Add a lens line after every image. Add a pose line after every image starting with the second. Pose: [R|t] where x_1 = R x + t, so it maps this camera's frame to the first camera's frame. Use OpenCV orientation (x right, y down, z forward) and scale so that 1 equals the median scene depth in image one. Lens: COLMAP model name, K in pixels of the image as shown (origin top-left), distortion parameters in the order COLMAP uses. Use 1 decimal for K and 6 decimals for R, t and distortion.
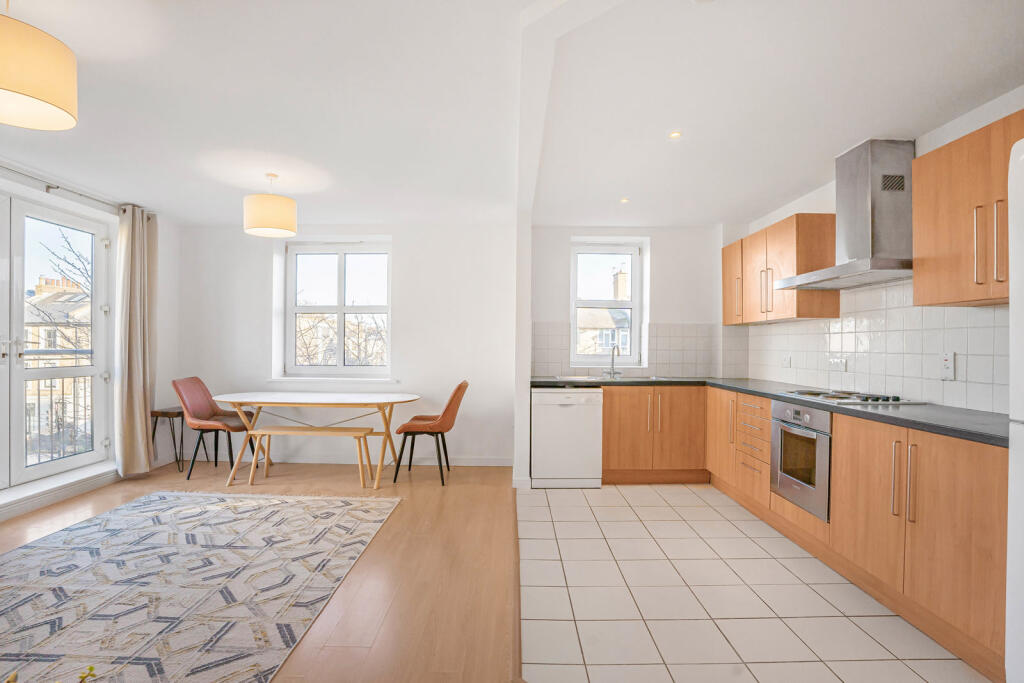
lens RADIAL K [[489.9, 0, 512.0], [0, 489.9, 341.5], [0, 0, 1]] dist [-0.060525, 0.018496]
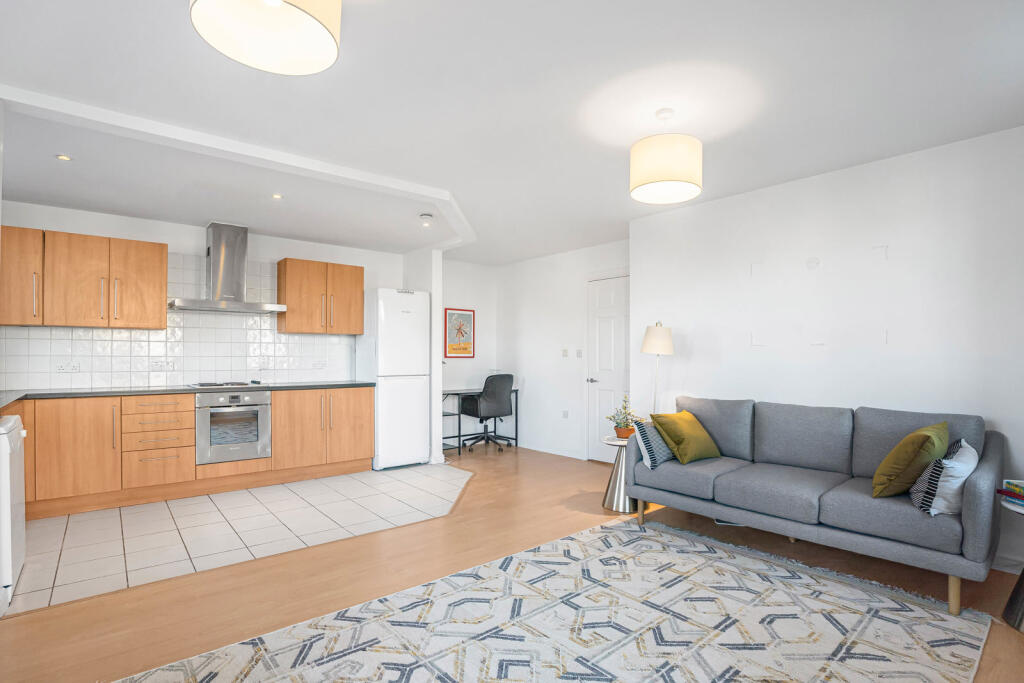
lens RADIAL K [[491.0, 0, 506.9], [0, 491.0, 344.3], [0, 0, 1]] dist [-0.065796, 0.020983]
pose [[-0.642024, 0.010789, 0.766609, -0.851806], [-0.011603, 0.999650, -0.023786, 0.009264], [-0.766597, -0.024166, -0.641674, 1.046987]]
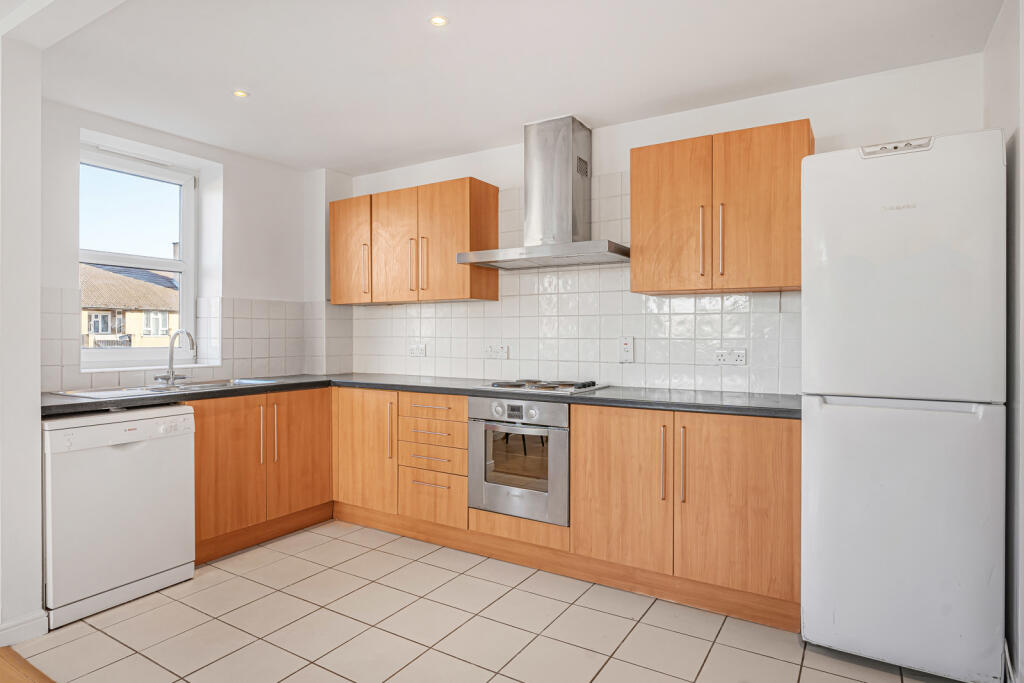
lens RADIAL K [[568.6, 0, 515.1], [0, 568.6, 335.4], [0, 0, 1]] dist [-0.004841, -0.000098]
pose [[0.523510, -0.009701, 0.851964, -0.219585], [-0.004296, 0.999892, 0.014025, 0.001723], [-0.852009, -0.011002, 0.523412, 0.373476]]
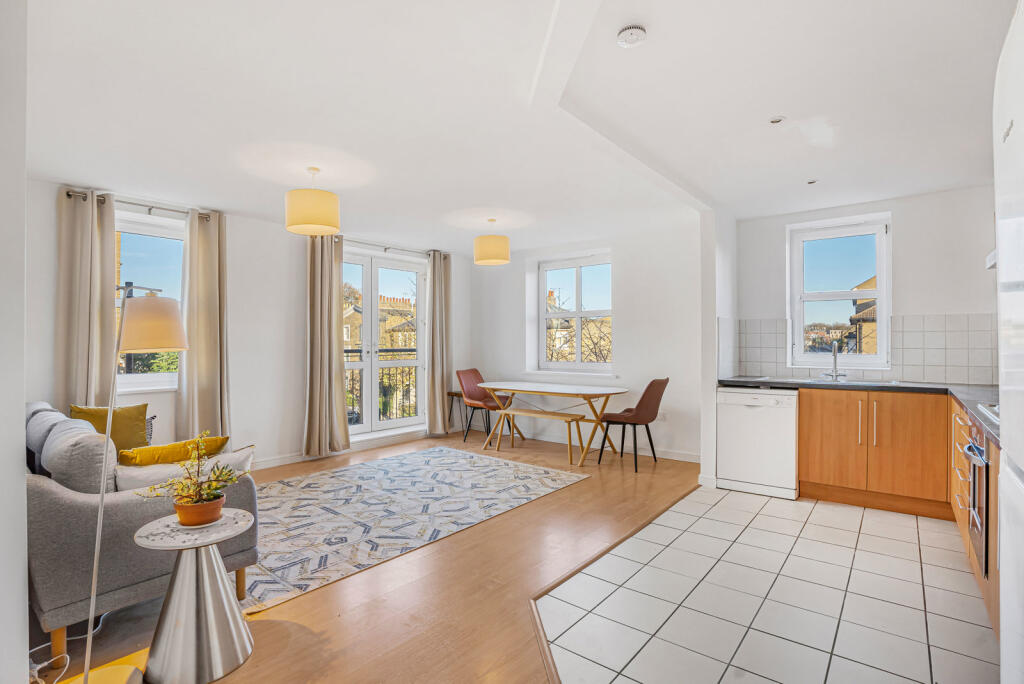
lens RADIAL K [[492.1, 0, 512.0], [0, 492.1, 342.0], [0, 0, 1]] dist [-0.071283, 0.000264]
pose [[0.775093, -0.009396, -0.631777, 0.394248], [0.012975, 0.999915, 0.001048, -0.003769], [0.631714, -0.009010, 0.775149, -0.029877]]
